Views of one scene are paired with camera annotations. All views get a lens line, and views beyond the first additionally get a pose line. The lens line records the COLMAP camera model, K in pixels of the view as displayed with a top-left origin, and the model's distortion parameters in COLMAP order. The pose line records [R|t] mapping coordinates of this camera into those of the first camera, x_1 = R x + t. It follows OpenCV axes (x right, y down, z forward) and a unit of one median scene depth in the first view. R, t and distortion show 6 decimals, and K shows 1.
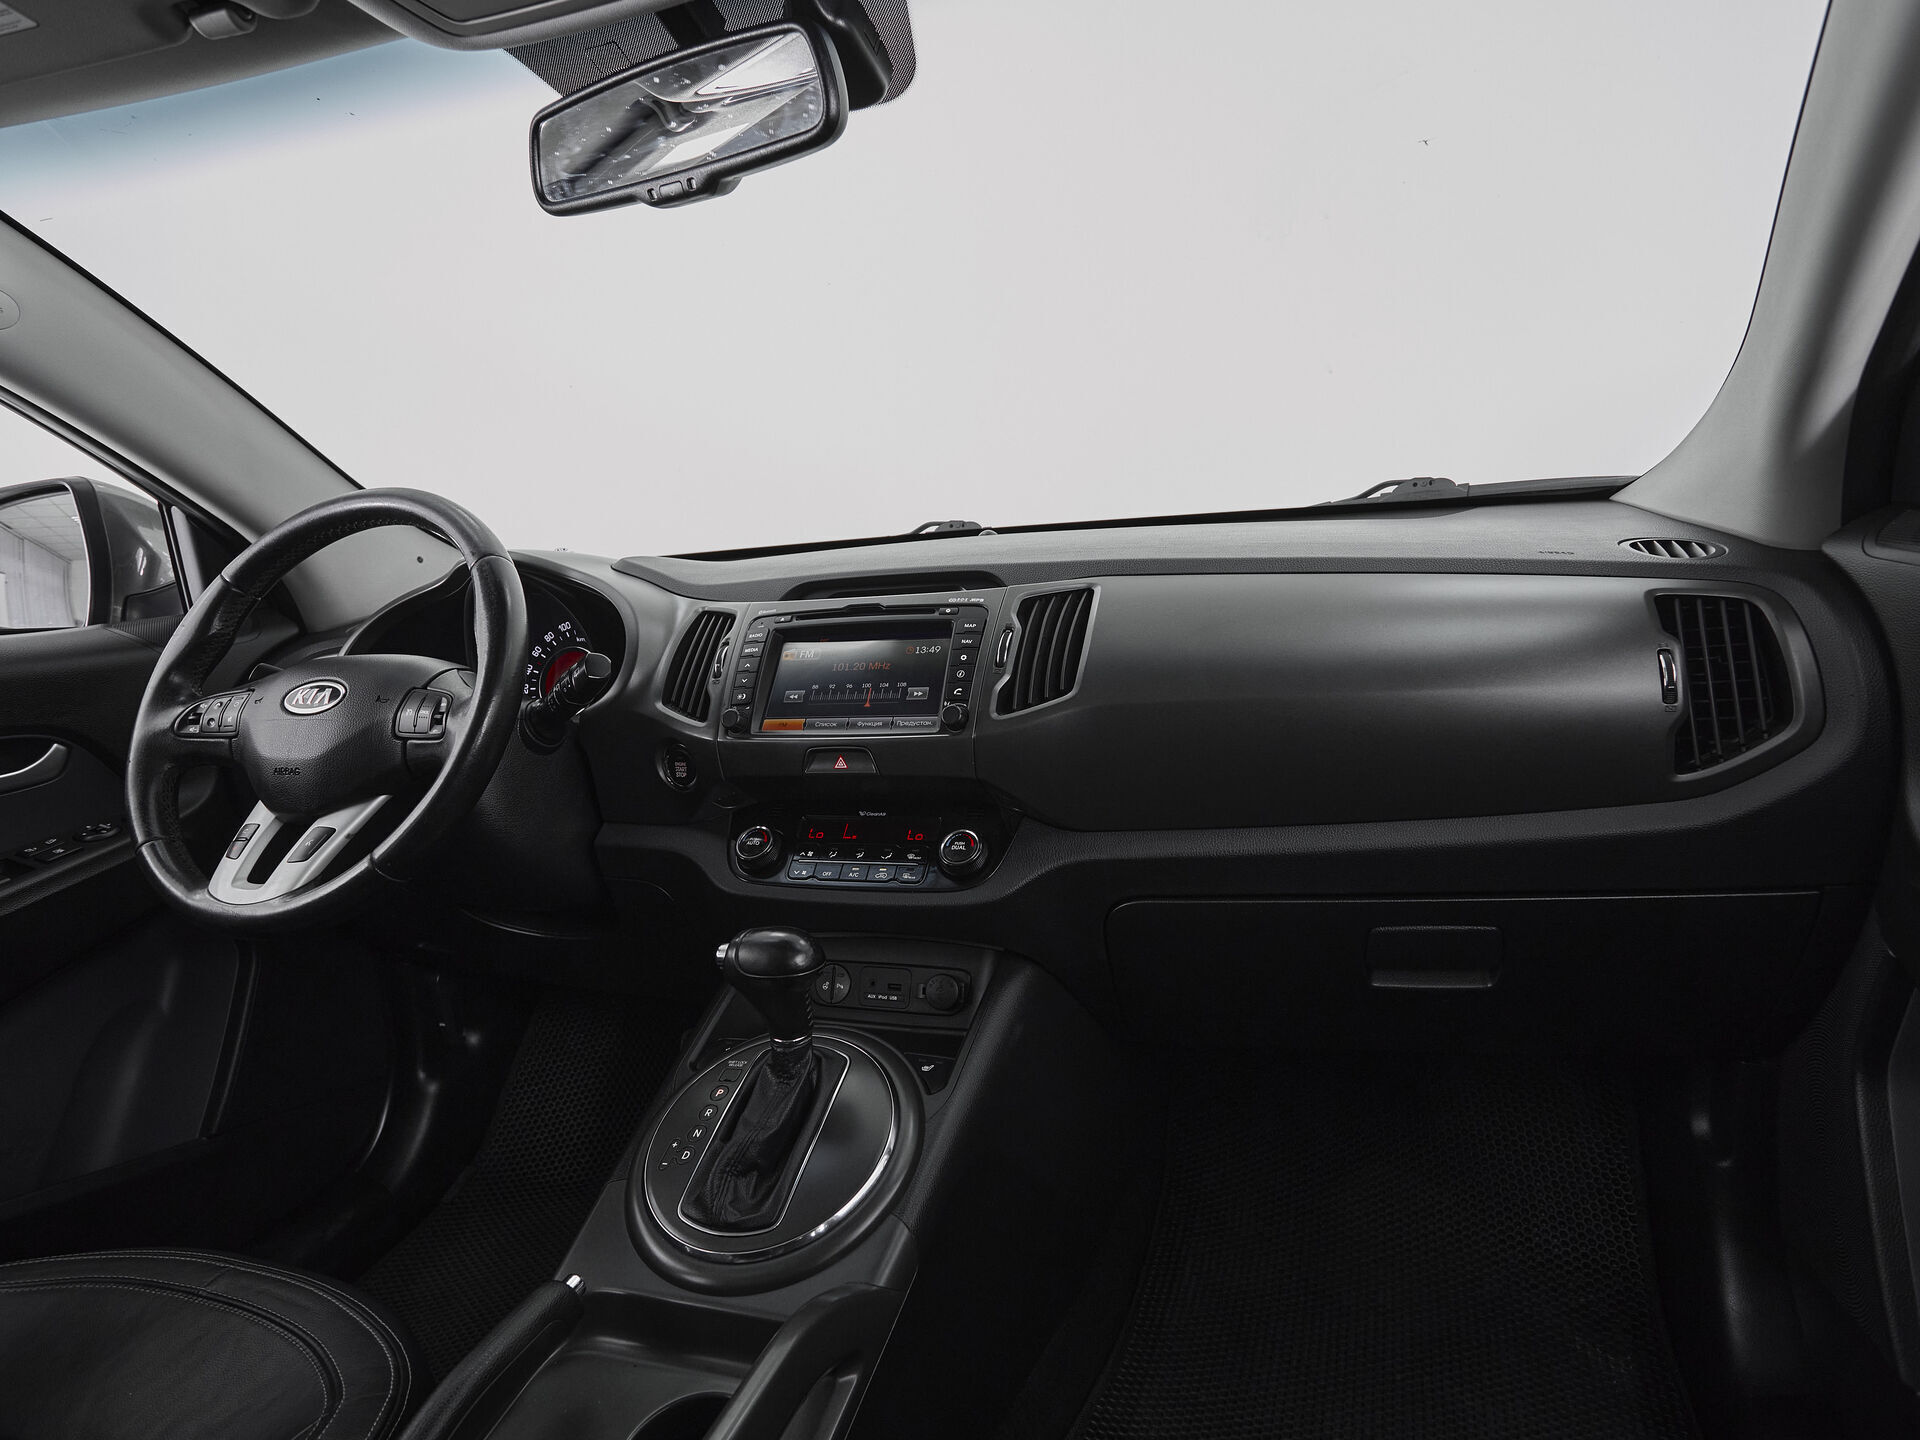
lens RADIAL K [[1047.8, 0, 979.5], [0, 1047.8, 720.9], [0, 0, 1]] dist [0.003049, 0.000319]
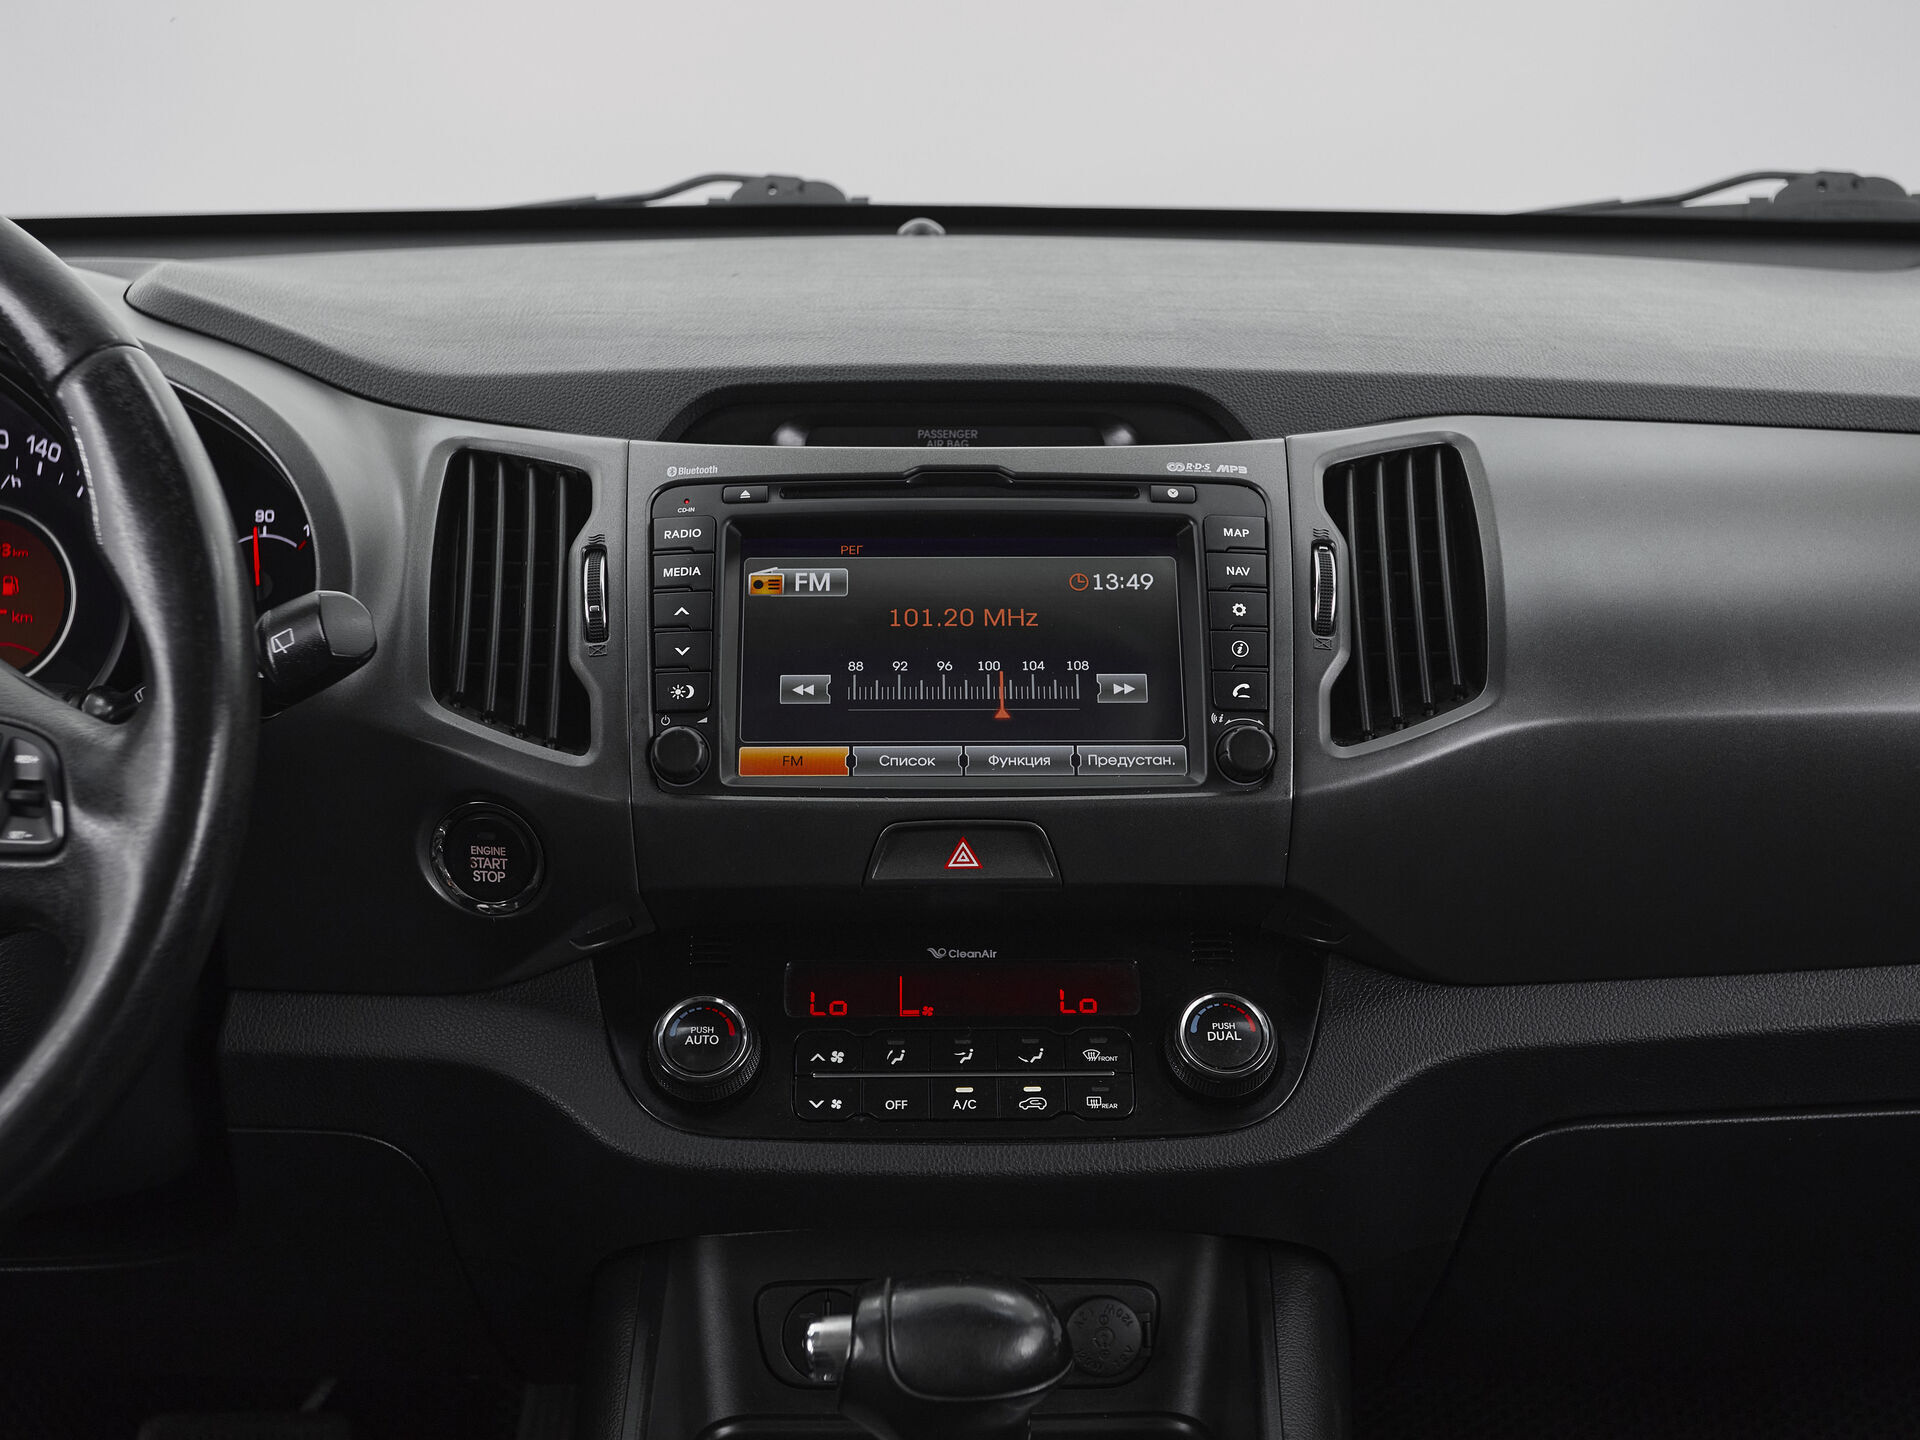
lens RADIAL K [[2340.7, 0, 960.0], [0, 2340.7, 720.0], [0, 0, 1]] dist [0.029025, 0.034331]
pose [[0.943993, -0.019595, 0.329382, -0.435382], [-0.013103, 0.995222, 0.096759, -0.104333], [-0.329704, -0.095656, 0.939226, 0.106484]]
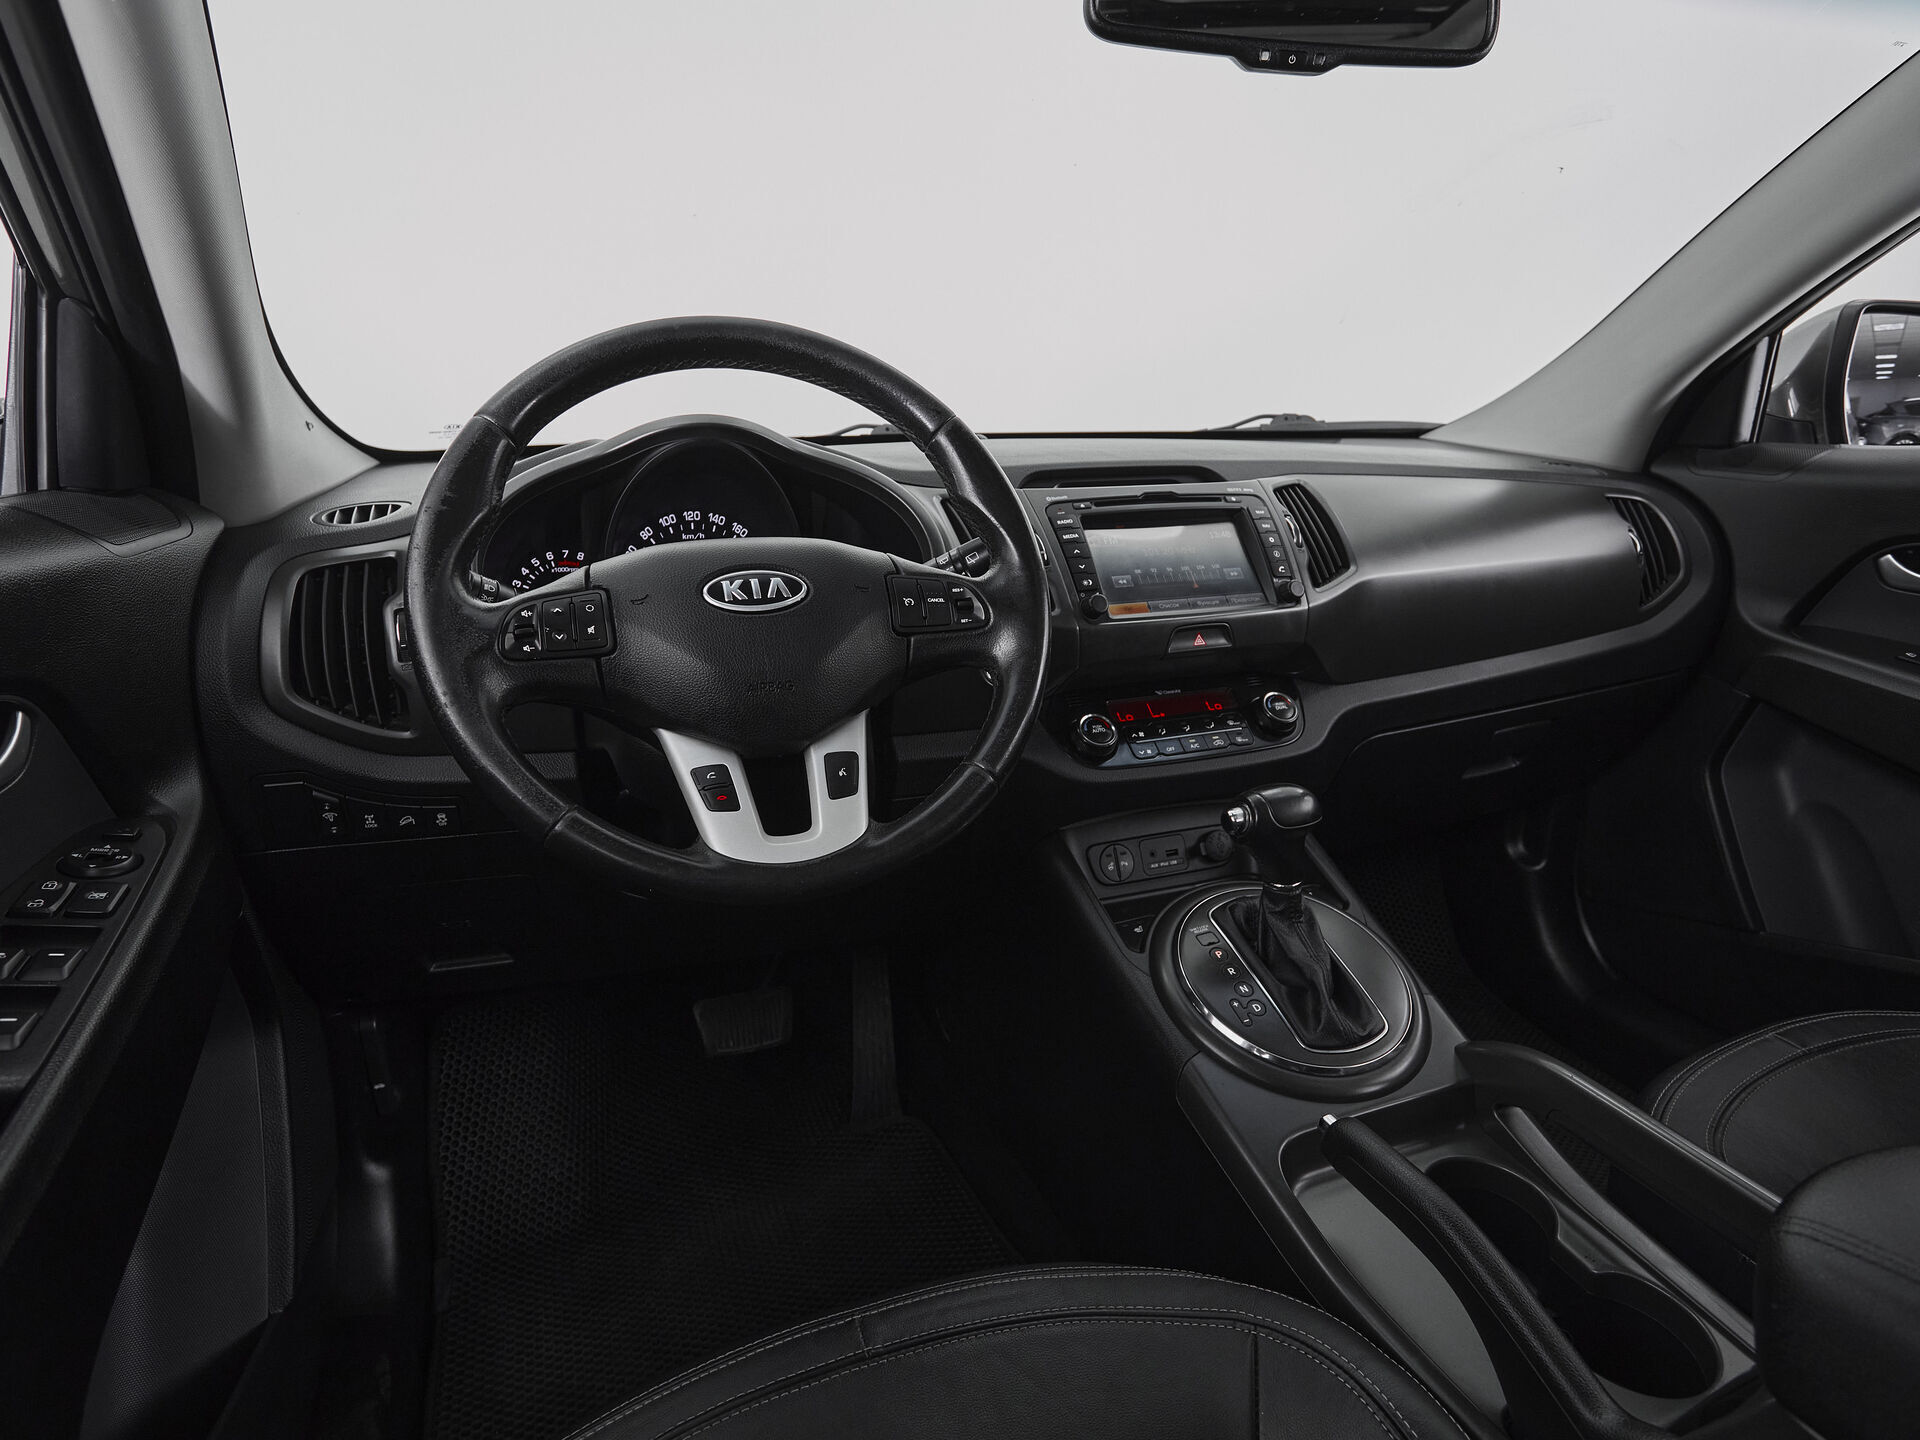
lens RADIAL K [[1052.3, 0, 960.0], [0, 1052.3, 720.0], [0, 0, 1]] dist [-0.001064, 0.000455]
pose [[0.785423, -0.101147, 0.610639, -0.956764], [0.071645, 0.994783, 0.072625, 0.025386], [-0.614799, -0.013292, 0.788572, 0.299506]]
